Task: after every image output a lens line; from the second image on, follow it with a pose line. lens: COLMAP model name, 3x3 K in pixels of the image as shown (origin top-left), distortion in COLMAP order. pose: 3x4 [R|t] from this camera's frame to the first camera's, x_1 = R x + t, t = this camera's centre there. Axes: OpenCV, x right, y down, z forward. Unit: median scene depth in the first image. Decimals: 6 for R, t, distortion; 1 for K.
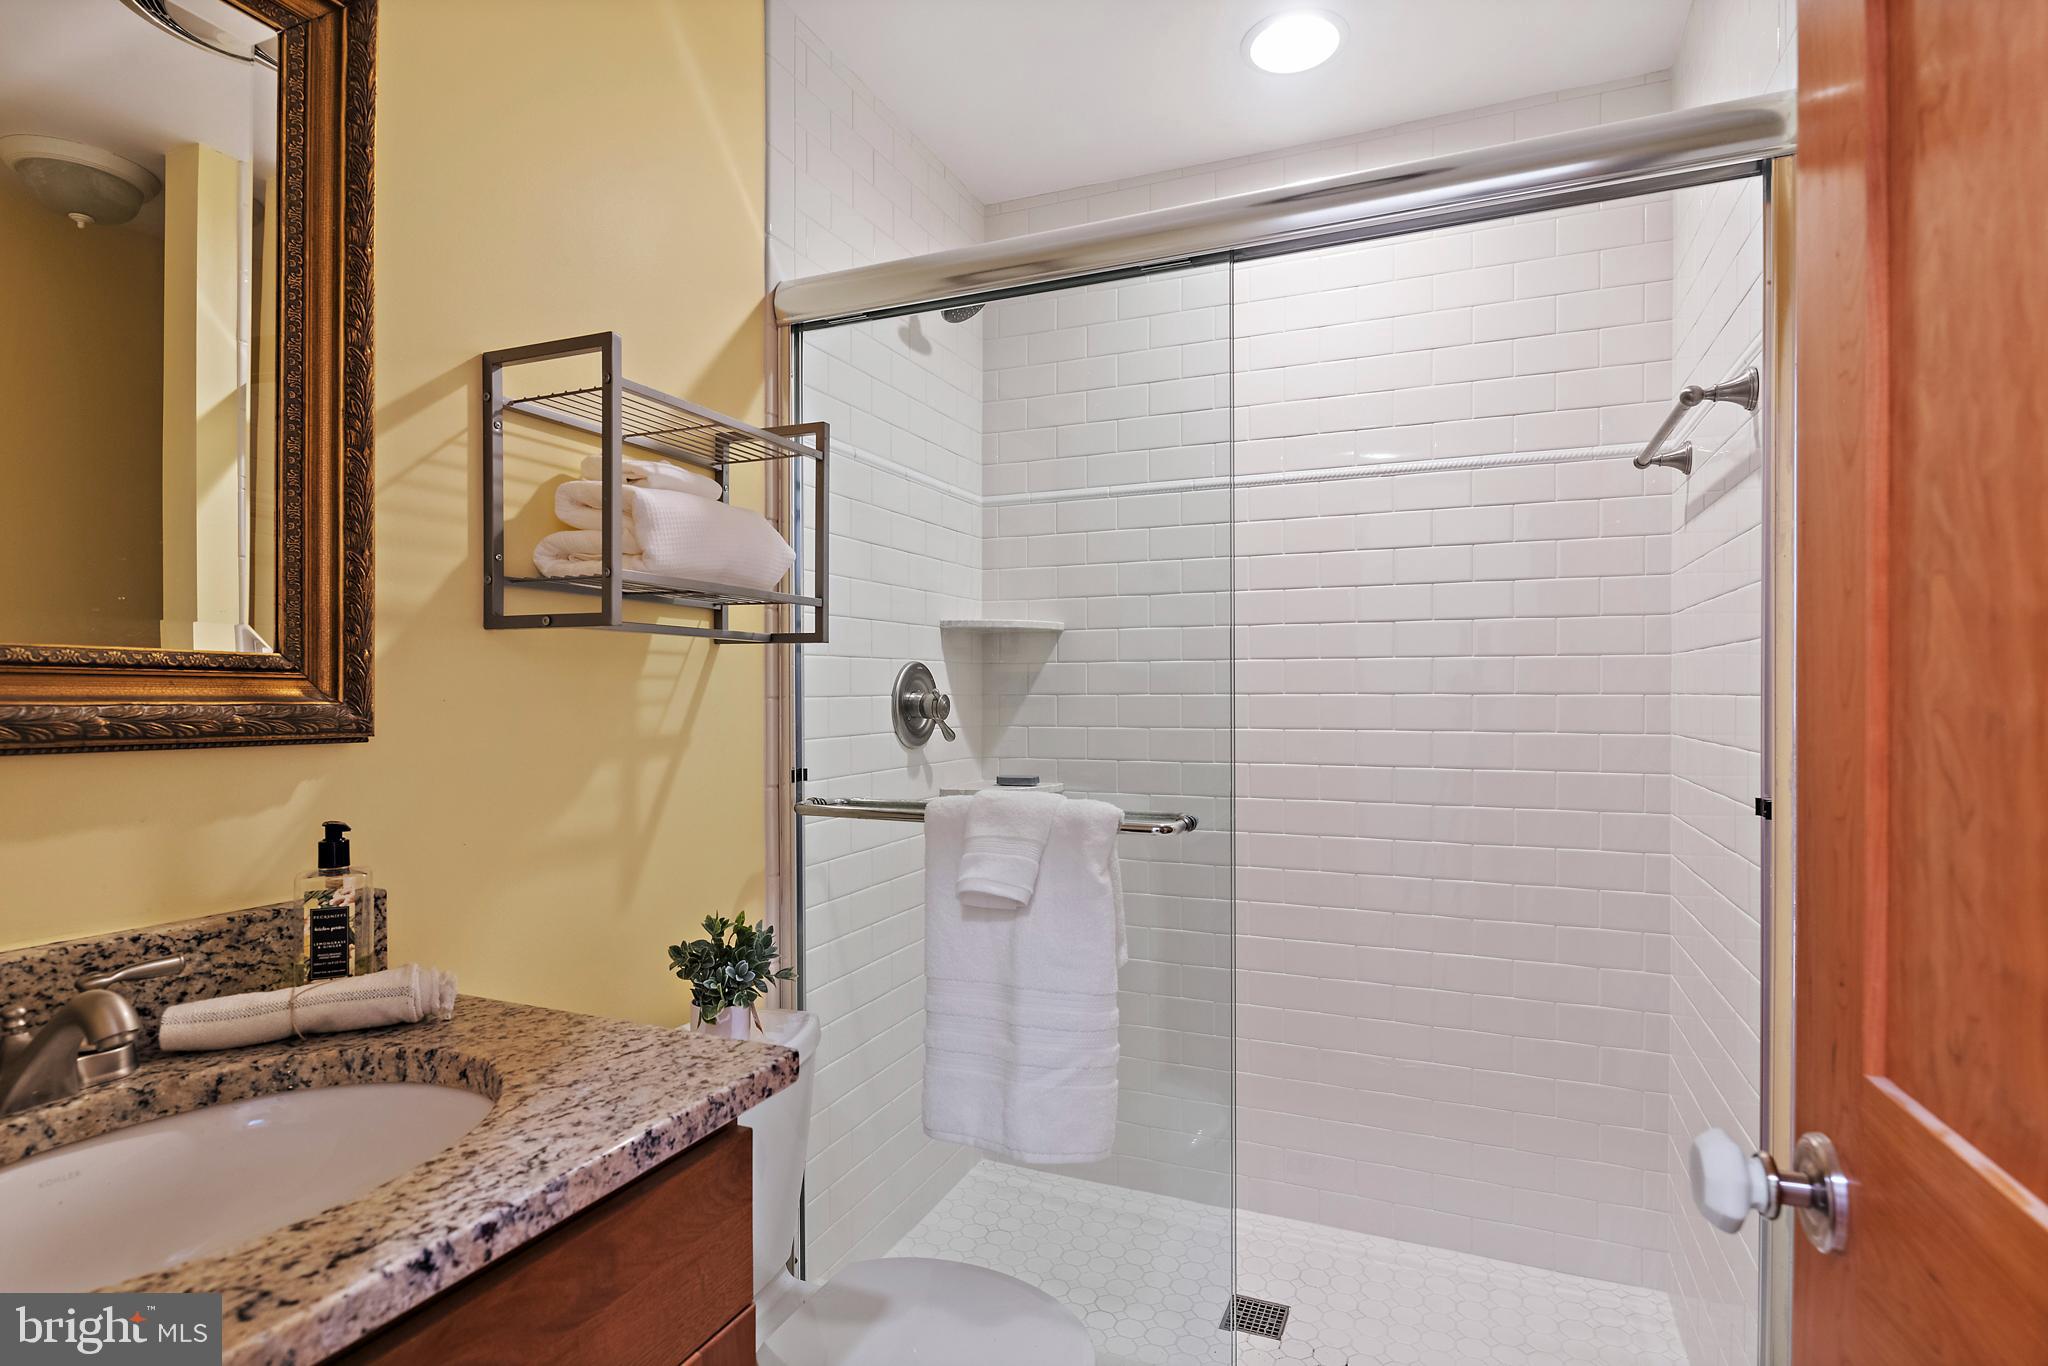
lens RADIAL K [[1043.9, 0, 1033.3], [0, 1043.9, 694.6], [0, 0, 1]] dist [0.002418, -0.007341]
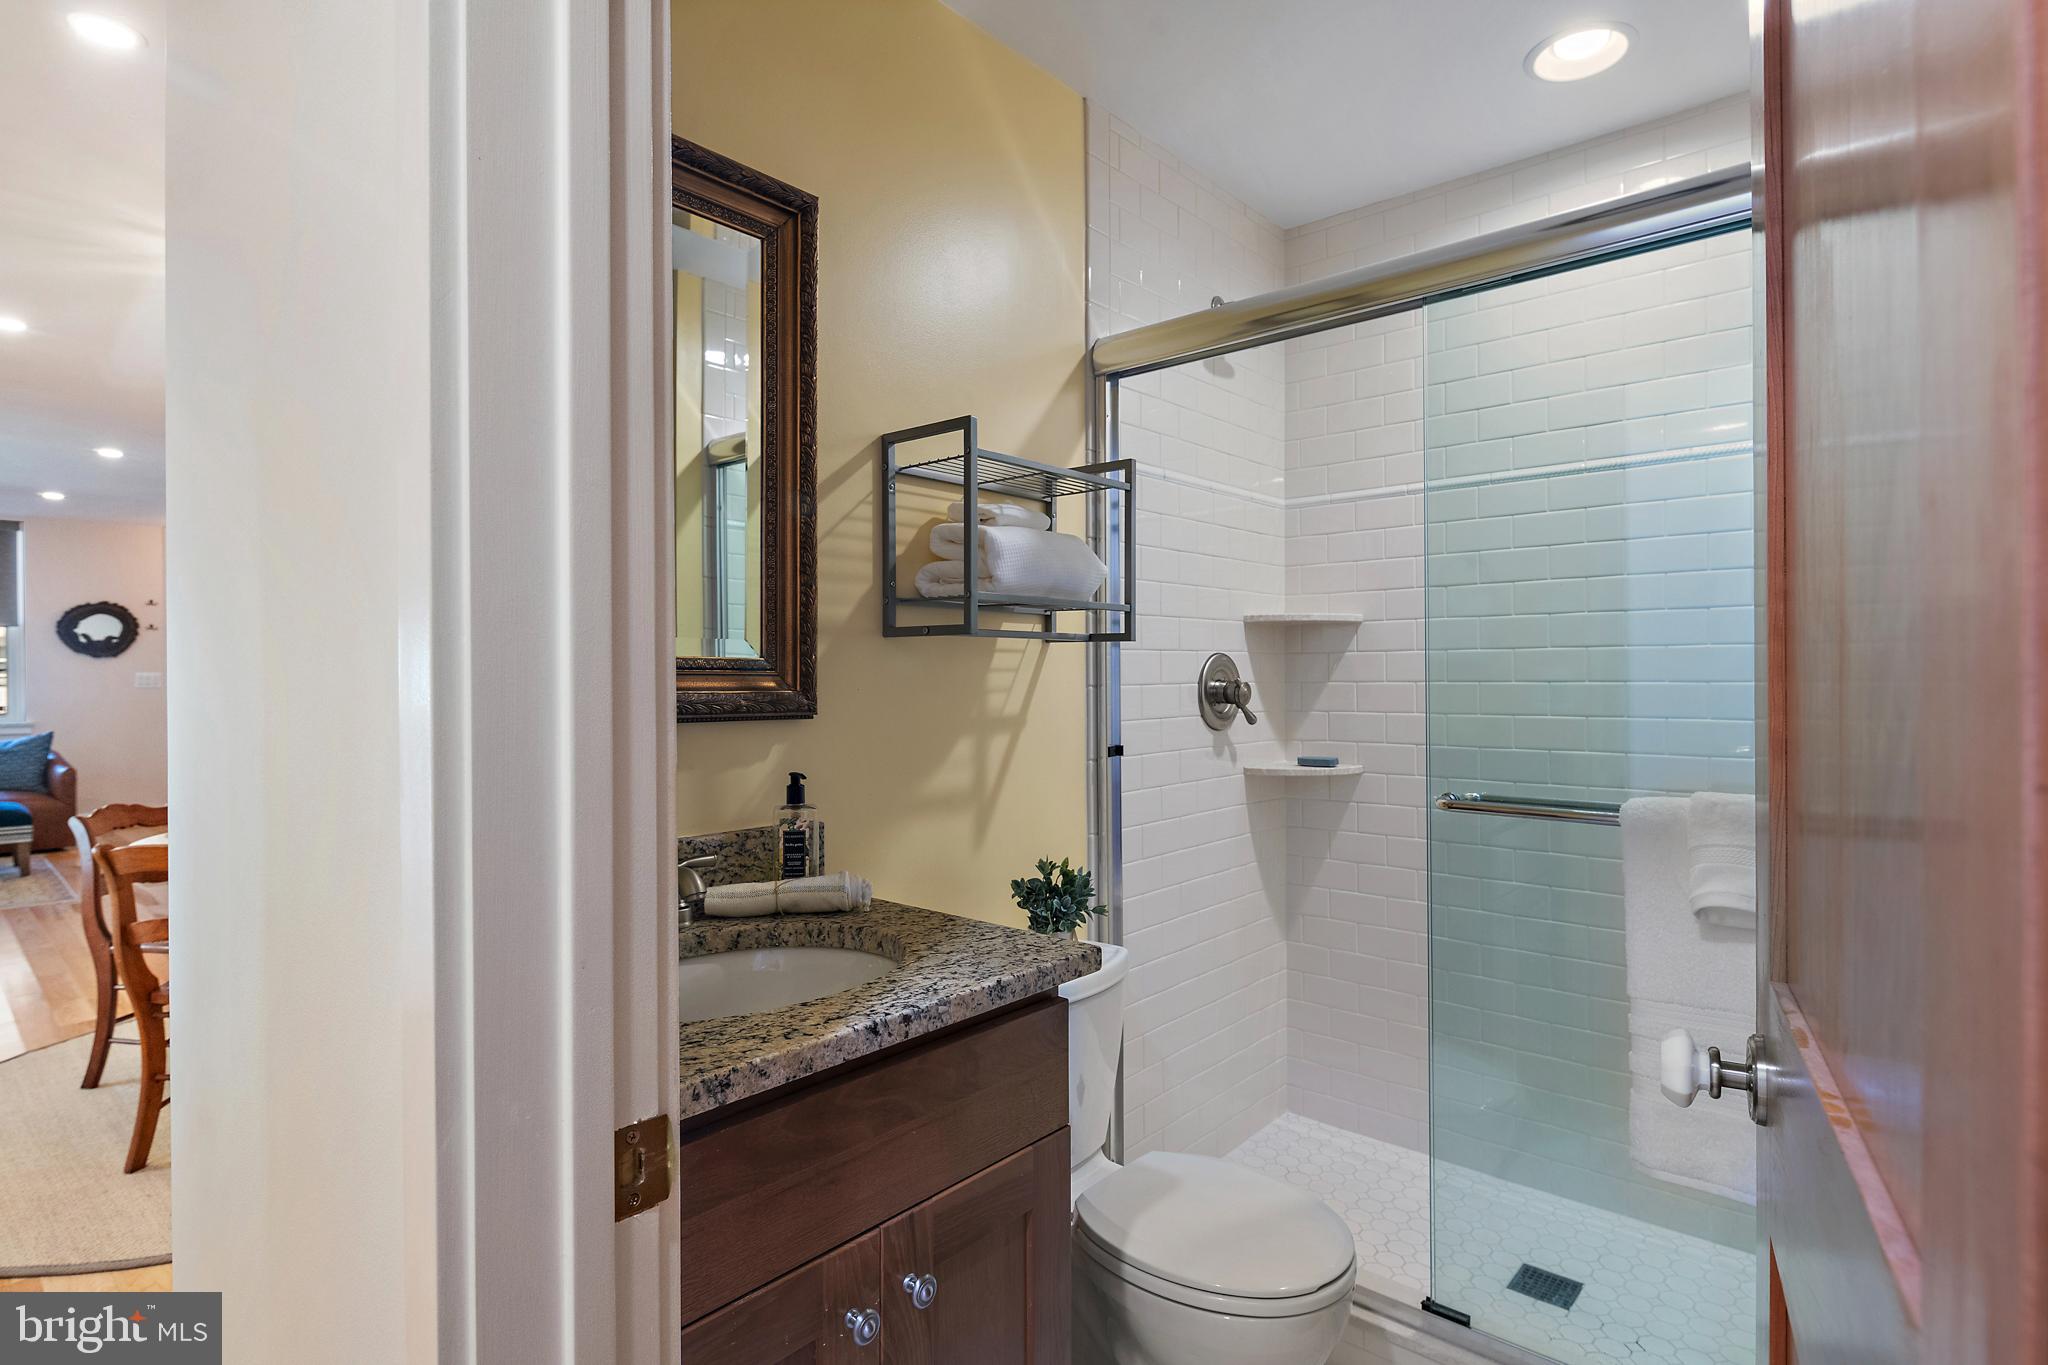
lens RADIAL K [[1043.9, 0, 1017.0], [0, 1043.9, 674.3], [0, 0, 1]] dist [0.002418, -0.007341]
pose [[0.945908, -0.002691, -0.324424, 0.080195], [0.001453, 0.999991, -0.004059, -0.008107], [0.324431, 0.003368, 0.945903, -0.229823]]
